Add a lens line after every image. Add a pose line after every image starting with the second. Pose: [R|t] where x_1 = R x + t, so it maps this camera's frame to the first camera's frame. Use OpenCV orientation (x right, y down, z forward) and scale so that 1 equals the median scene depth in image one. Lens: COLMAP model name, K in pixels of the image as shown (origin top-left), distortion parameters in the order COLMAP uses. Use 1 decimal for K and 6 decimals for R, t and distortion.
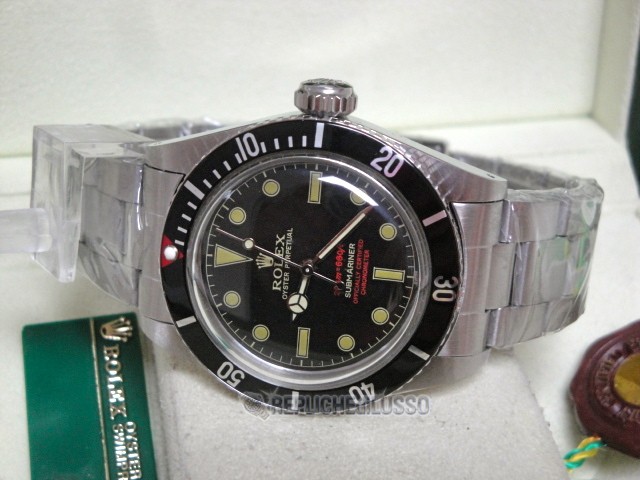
lens RADIAL K [[1142.0, 0, 332.3], [0, 1142.0, 241.5], [0, 0, 1]] dist [0.047594, 0.207446]
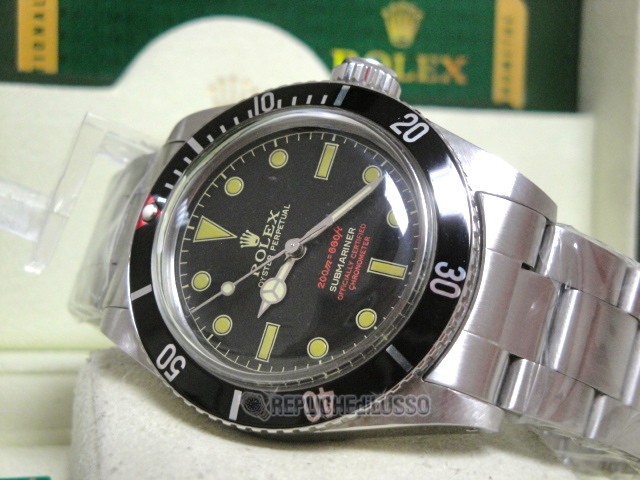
lens RADIAL K [[1142.0, 0, 332.3], [0, 1142.0, 241.5], [0, 0, 1]] dist [0.047594, 0.207446]
pose [[0.955974, 0.157433, -0.247646, 0.208193], [-0.261815, 0.838733, -0.477472, 0.405838], [0.132539, 0.521288, 0.843026, 0.302938]]
